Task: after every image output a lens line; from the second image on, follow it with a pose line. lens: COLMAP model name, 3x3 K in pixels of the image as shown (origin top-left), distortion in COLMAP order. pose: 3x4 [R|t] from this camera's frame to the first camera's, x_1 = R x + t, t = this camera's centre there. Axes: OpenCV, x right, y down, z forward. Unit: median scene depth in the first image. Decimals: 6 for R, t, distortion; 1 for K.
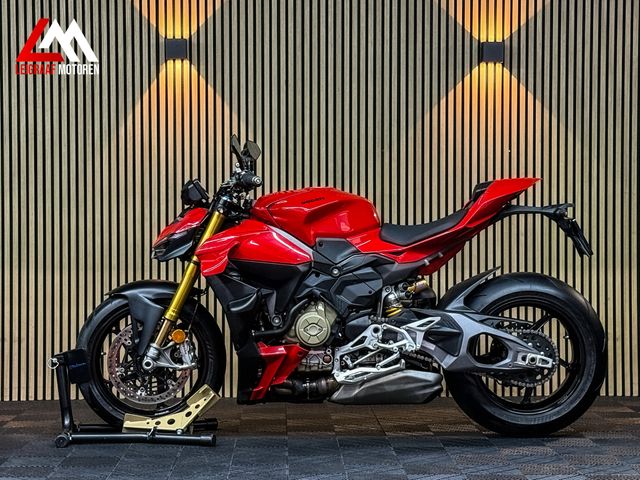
lens RADIAL K [[1360.5, 0, 320.3], [0, 1360.5, 234.2], [0, 0, 1]] dist [0.153056, 0.000000]
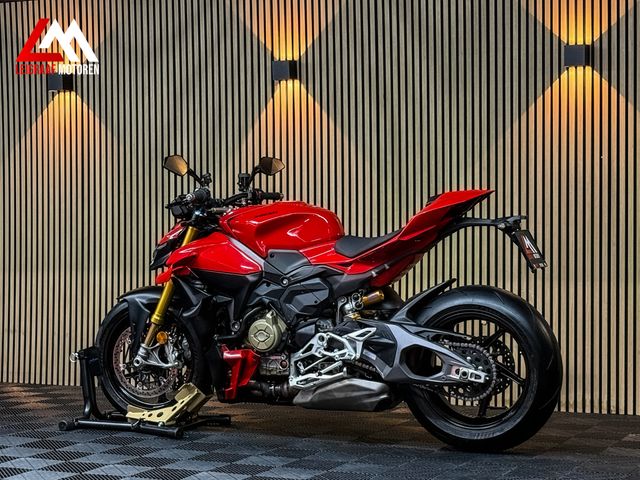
lens RADIAL K [[1364.8, 0, 316.7], [0, 1364.8, 244.1], [0, 0, 1]] dist [0.164487, 0.000000]
pose [[0.896711, 0.004401, -0.442595, 0.482105], [-0.001051, 0.999969, 0.007815, -0.009490], [0.442616, -0.006543, 0.896687, 0.060646]]
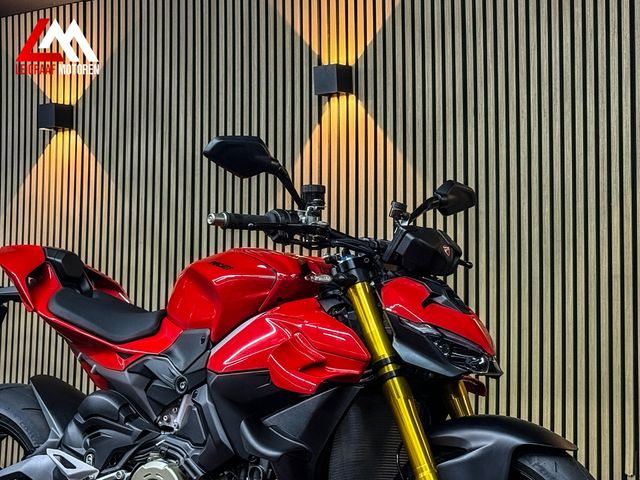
lens RADIAL K [[1364.8, 0, 320.1], [0, 1364.8, 236.1], [0, 0, 1]] dist [0.164487, 0.000000]
pose [[0.791884, -0.042568, -0.609186, 0.398549], [-0.017901, 0.995521, -0.092834, 0.016075], [0.610409, 0.084419, 0.787575, 0.536152]]
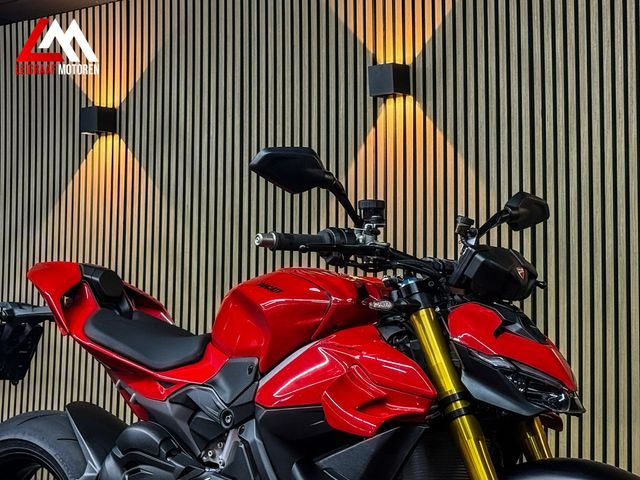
lens RADIAL K [[1364.8, 0, 319.1], [0, 1364.8, 238.8], [0, 0, 1]] dist [0.164487, 0.000000]
pose [[0.768231, -0.041794, -0.638807, 0.364566], [-0.018339, 0.996020, -0.087218, 0.002358], [0.639910, 0.078719, 0.764407, 0.574810]]
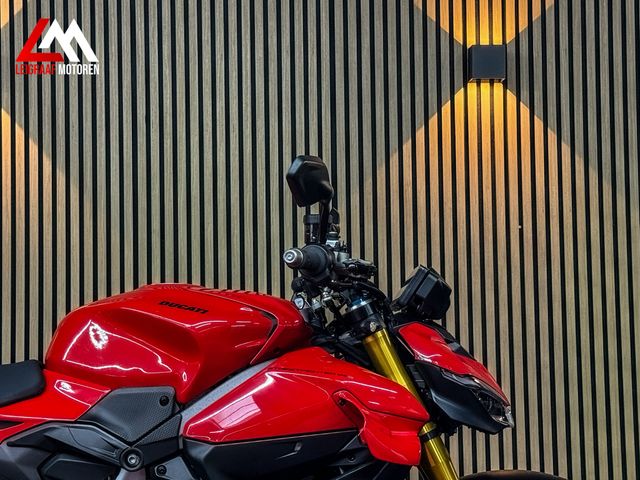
lens RADIAL K [[1364.8, 0, 320.2], [0, 1364.8, 244.6], [0, 0, 1]] dist [0.164487, 0.000000]
pose [[0.999876, -0.015499, -0.002841, 0.065247], [0.015218, 0.996602, -0.080945, -0.007104], [0.004086, 0.080892, 0.996715, 0.498284]]
